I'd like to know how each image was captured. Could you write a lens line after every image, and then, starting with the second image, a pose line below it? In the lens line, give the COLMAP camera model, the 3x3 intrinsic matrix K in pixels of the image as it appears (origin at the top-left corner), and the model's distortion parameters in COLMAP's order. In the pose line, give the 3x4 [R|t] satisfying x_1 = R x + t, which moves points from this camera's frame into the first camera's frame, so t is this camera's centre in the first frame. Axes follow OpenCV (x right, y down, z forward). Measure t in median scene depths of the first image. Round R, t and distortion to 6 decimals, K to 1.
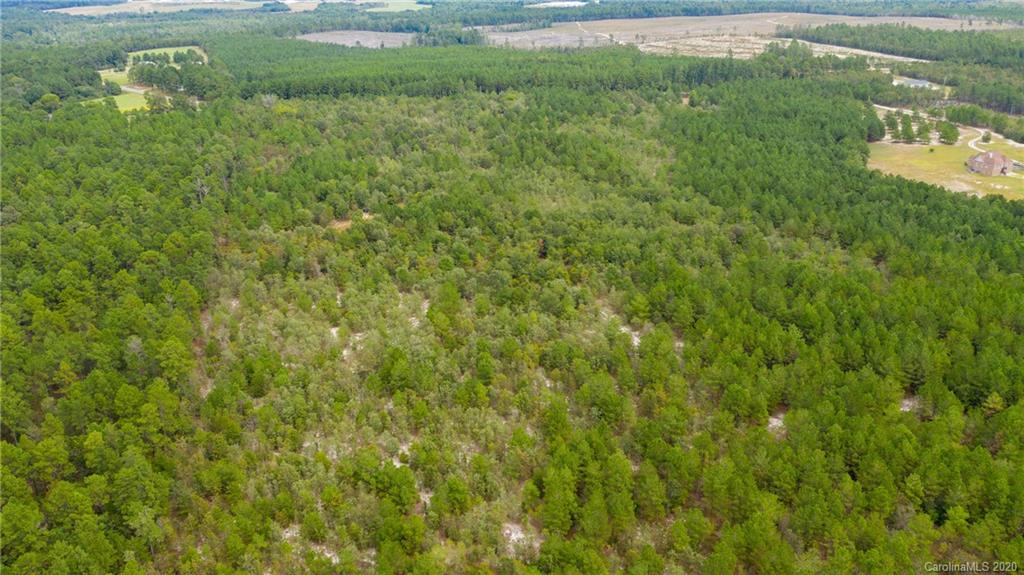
lens RADIAL K [[806.9, 0, 509.6], [0, 806.9, 283.7], [0, 0, 1]] dist [-0.017331, 0.014673]
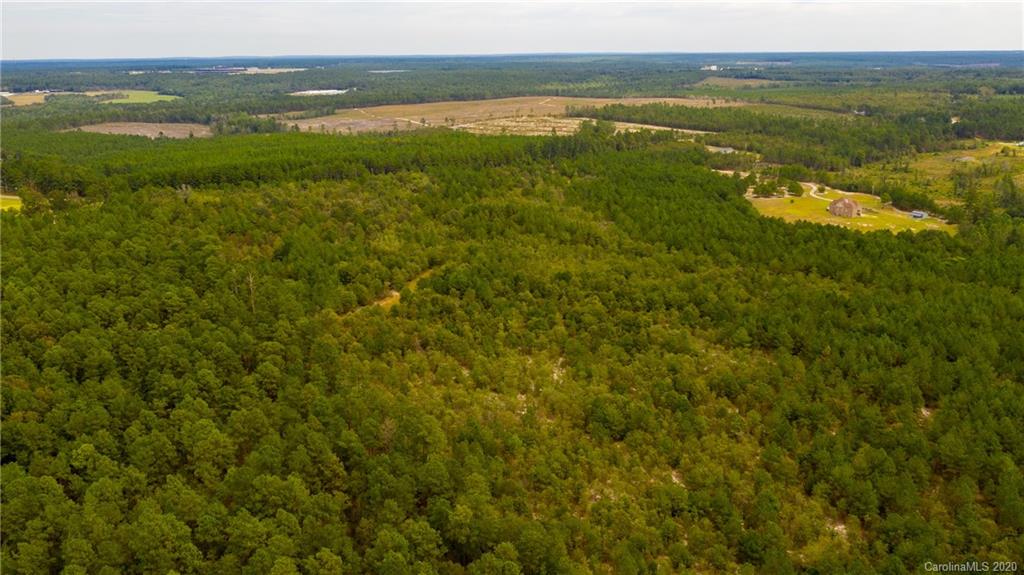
lens RADIAL K [[806.9, 0, 509.6], [0, 806.9, 283.7], [0, 0, 1]] dist [-0.017331, 0.014673]
pose [[0.940086, -0.090637, 0.328669, -0.197293], [0.123358, 0.989127, -0.080069, 0.000640], [-0.317838, 0.115816, 0.941045, 0.007577]]
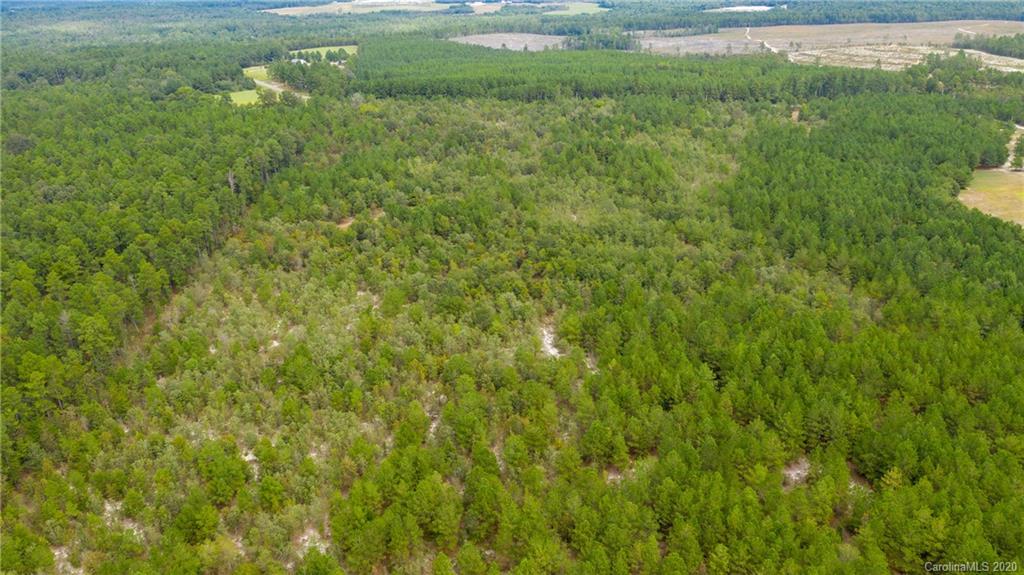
lens RADIAL K [[806.9, 0, 509.6], [0, 806.9, 283.7], [0, 0, 1]] dist [-0.017331, 0.014673]
pose [[0.969977, 0.084607, -0.228006, 0.116266], [-0.085322, 0.996331, 0.006739, -0.009356], [0.227740, 0.012917, 0.973636, 0.019960]]
